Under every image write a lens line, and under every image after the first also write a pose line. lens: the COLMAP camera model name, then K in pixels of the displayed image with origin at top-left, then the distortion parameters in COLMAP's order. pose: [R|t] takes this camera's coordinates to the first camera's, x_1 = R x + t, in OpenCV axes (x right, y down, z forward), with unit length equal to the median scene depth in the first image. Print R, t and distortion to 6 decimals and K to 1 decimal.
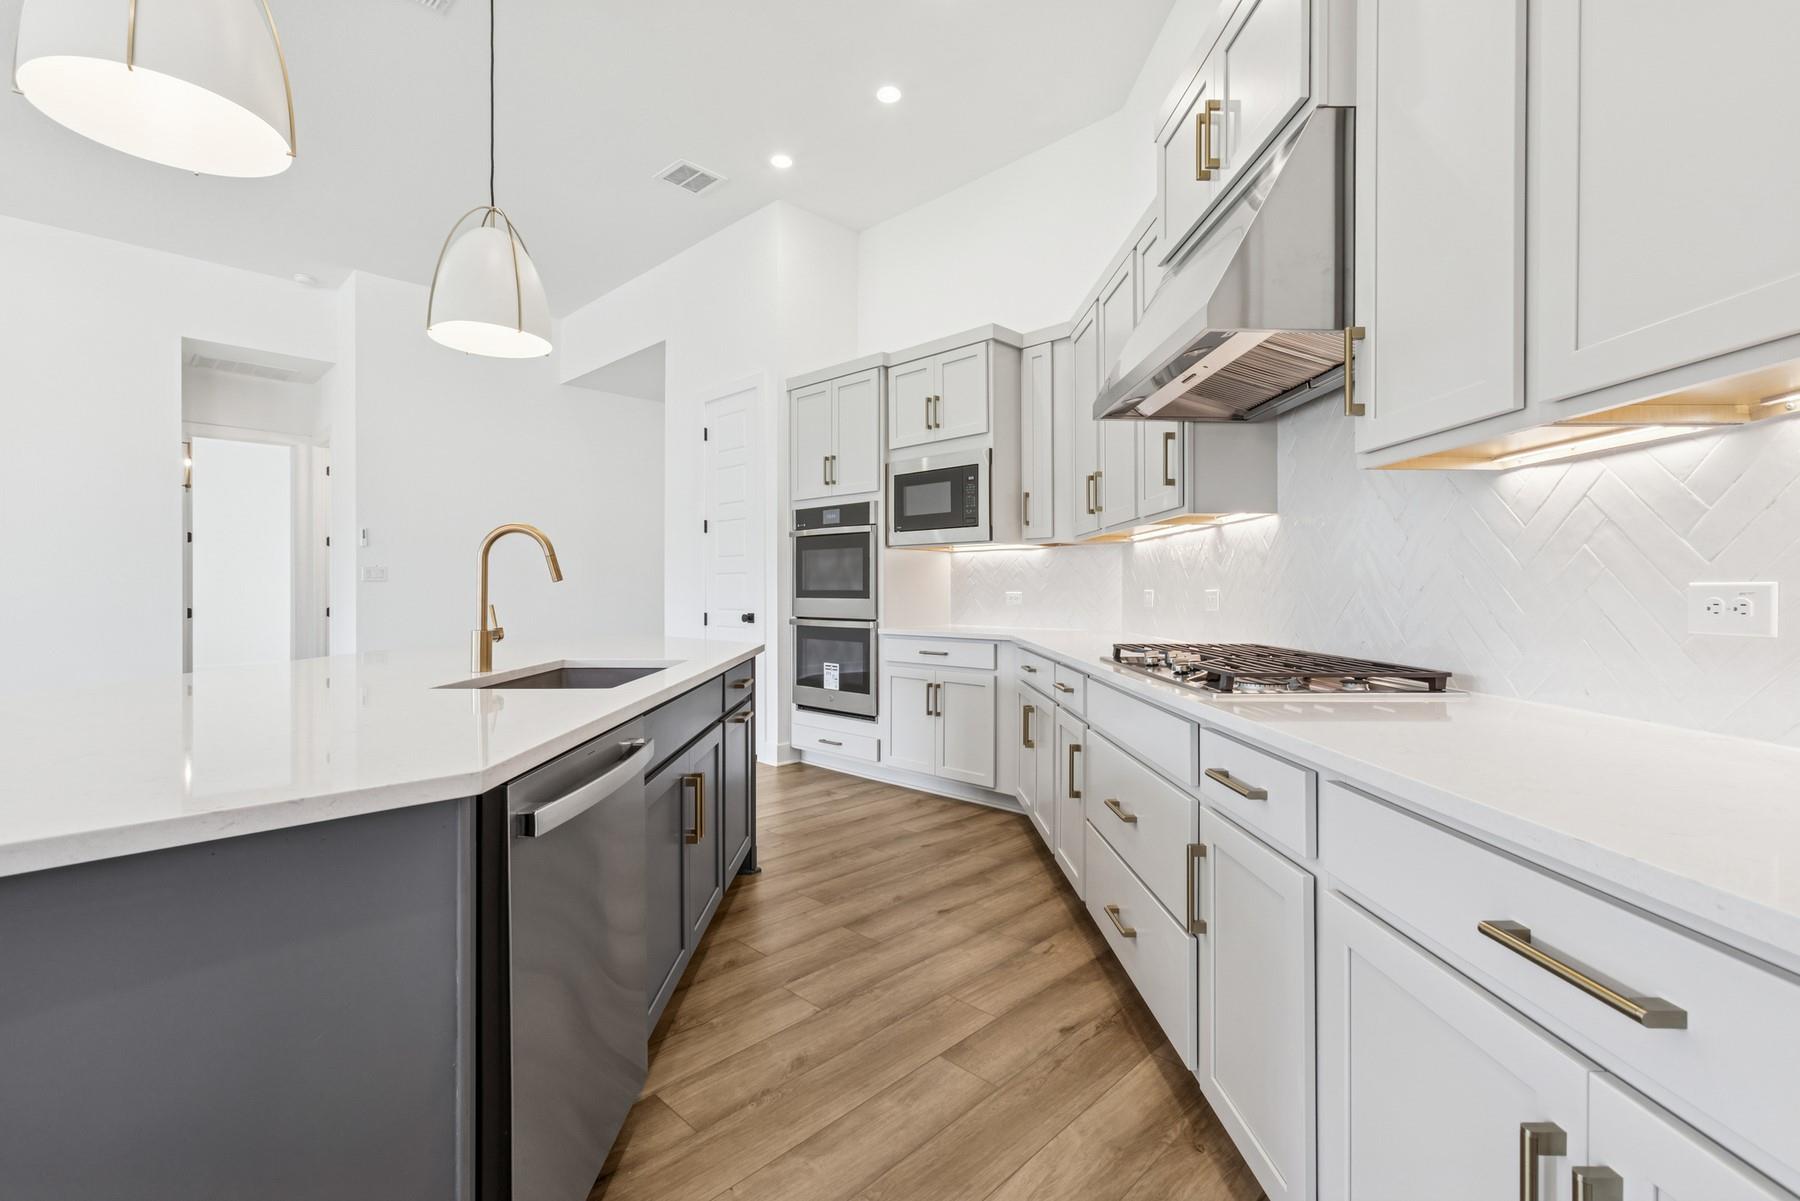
lens RADIAL K [[803.9, 0, 904.9], [0, 803.9, 584.7], [0, 0, 1]] dist [-0.002560, 0.002669]
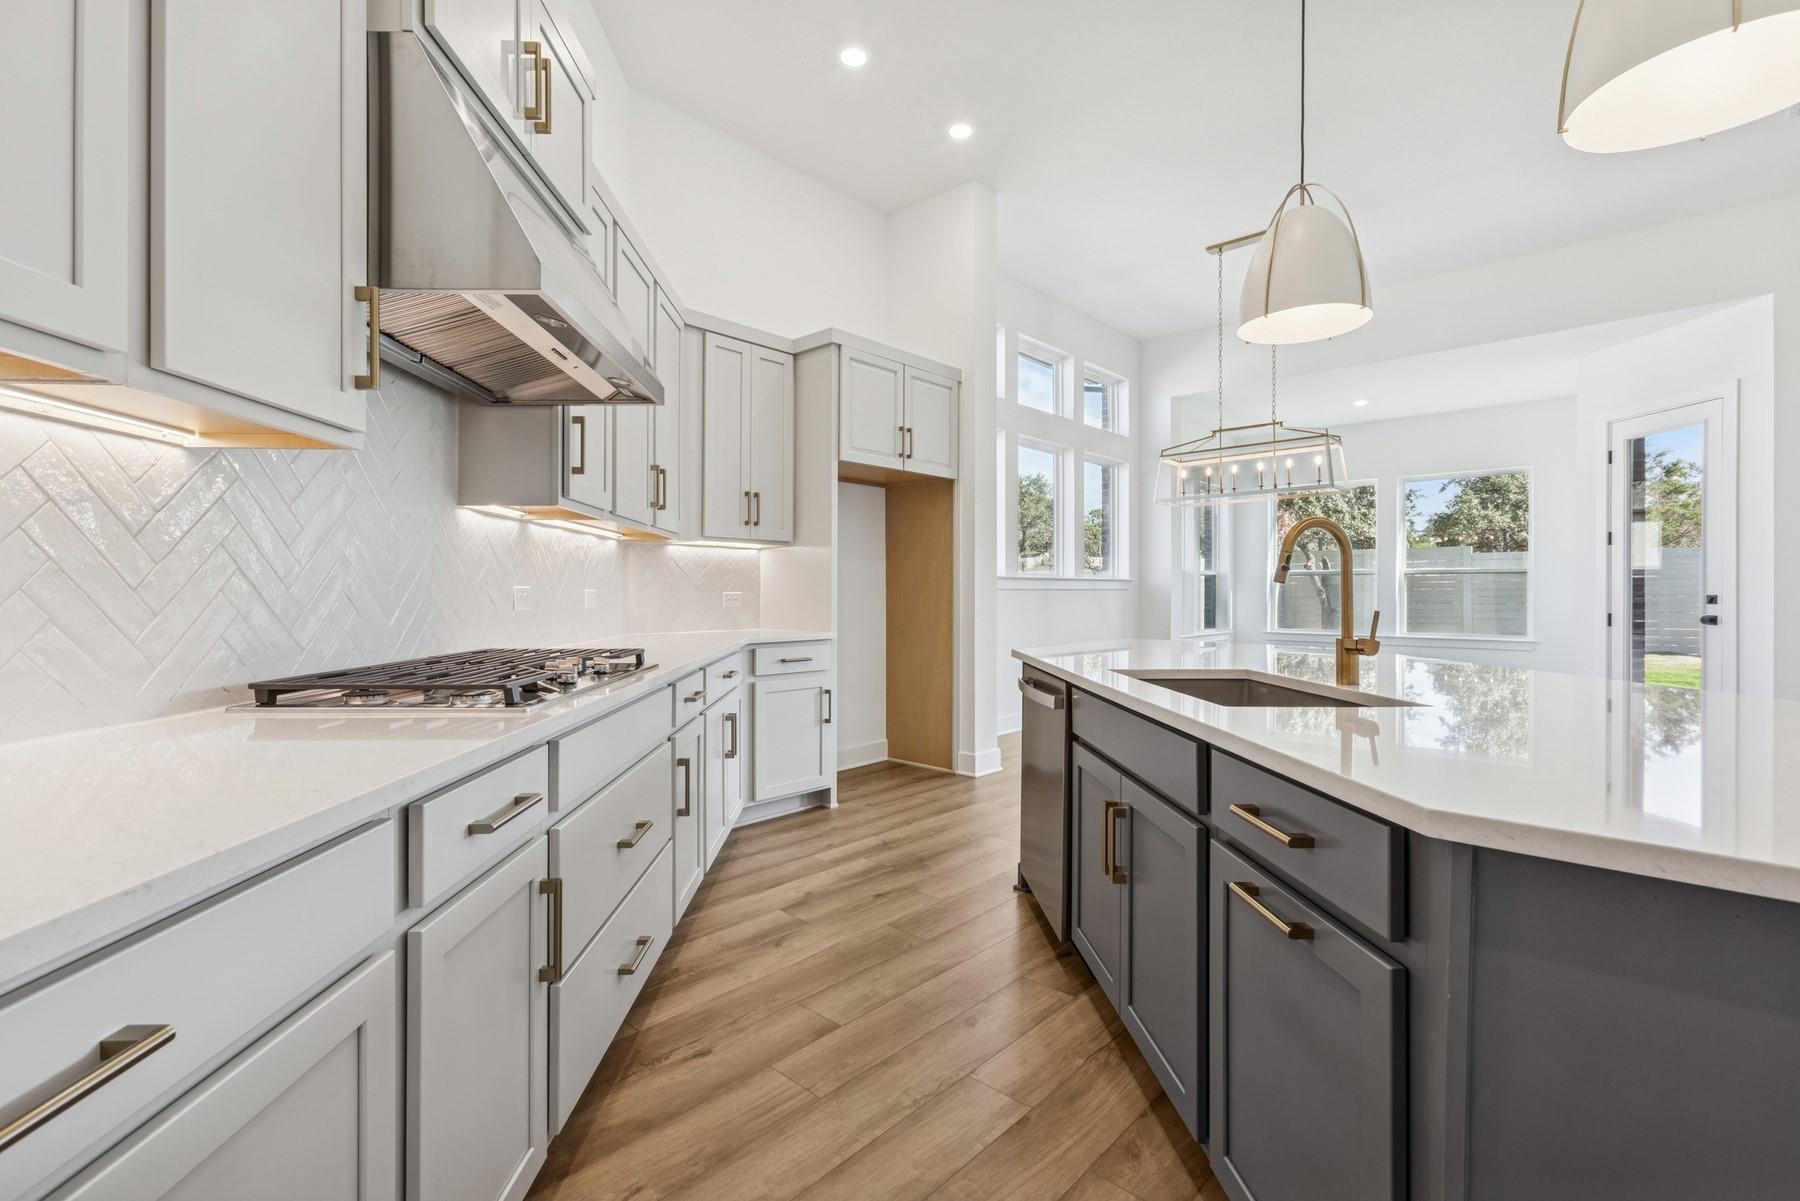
lens RADIAL K [[803.9, 0, 897.7], [0, 803.9, 594.4], [0, 0, 1]] dist [-0.002560, 0.002669]
pose [[-0.999837, -0.002254, -0.017916, -0.010783], [-0.002233, 0.999997, -0.001174, 0.011290], [0.017919, -0.001134, -0.999839, 1.940828]]
